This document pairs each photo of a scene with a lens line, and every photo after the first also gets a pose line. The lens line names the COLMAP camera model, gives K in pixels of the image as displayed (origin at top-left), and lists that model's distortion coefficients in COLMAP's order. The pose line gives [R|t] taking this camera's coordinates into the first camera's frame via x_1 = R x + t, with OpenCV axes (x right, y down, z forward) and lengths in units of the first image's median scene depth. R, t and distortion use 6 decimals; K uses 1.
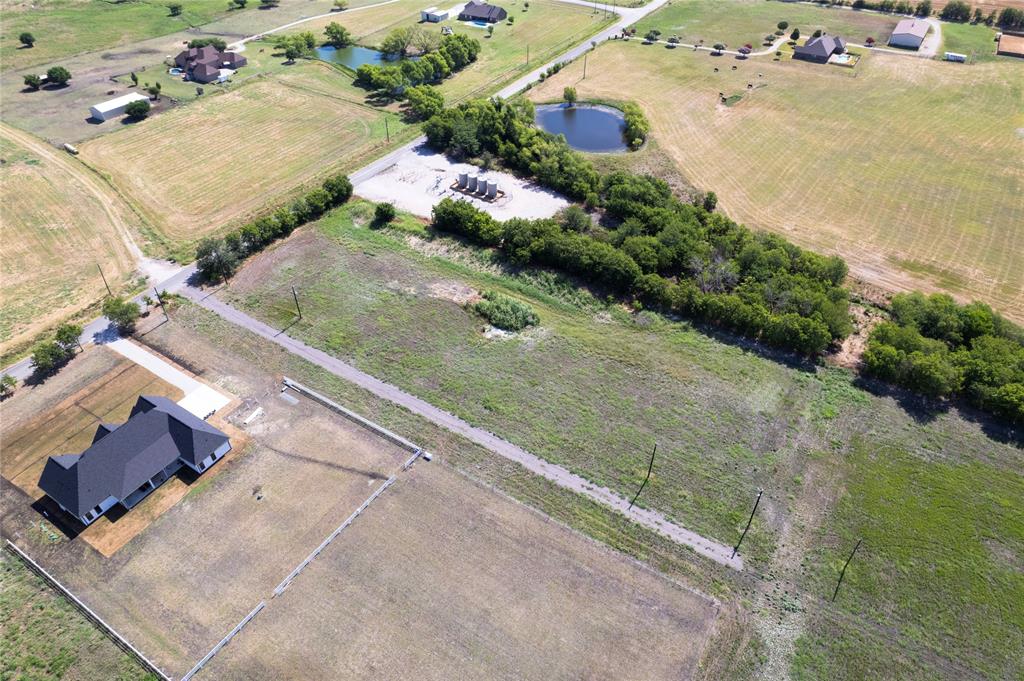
lens RADIAL K [[659.5, 0, 513.5], [0, 659.5, 339.1], [0, 0, 1]] dist [-0.087795, 0.083310]
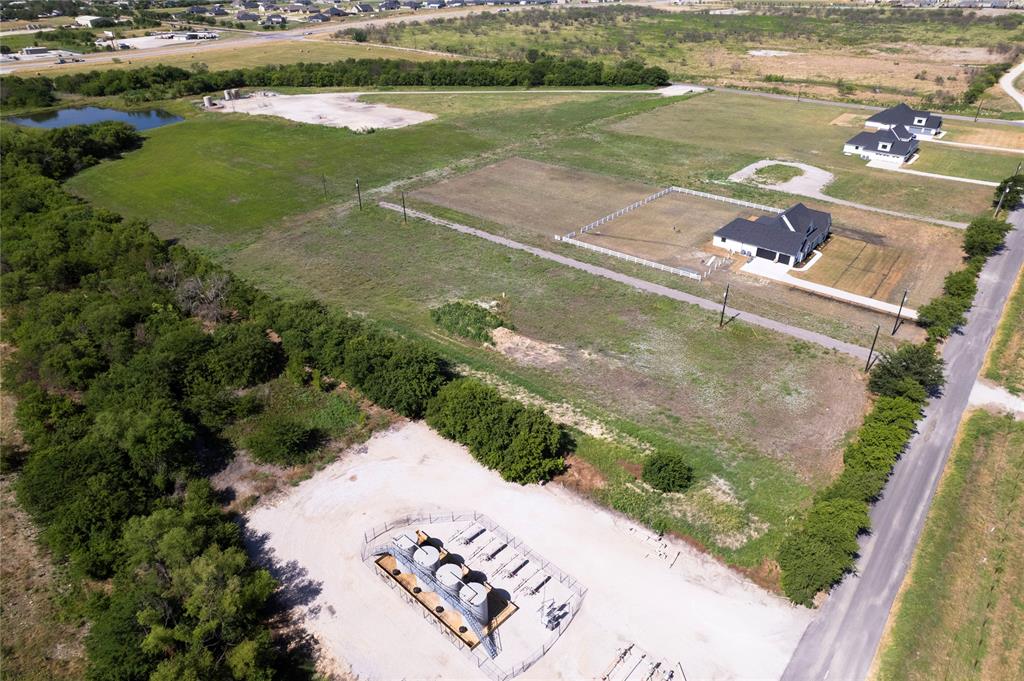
lens RADIAL K [[659.5, 0, 513.5], [0, 659.5, 339.1], [0, 0, 1]] dist [-0.087795, 0.083310]
pose [[-0.990654, -0.061303, 0.121850, -0.127220], [0.095761, 0.323581, 0.941342, -0.601183], [-0.097135, 0.944213, -0.314686, 0.957961]]
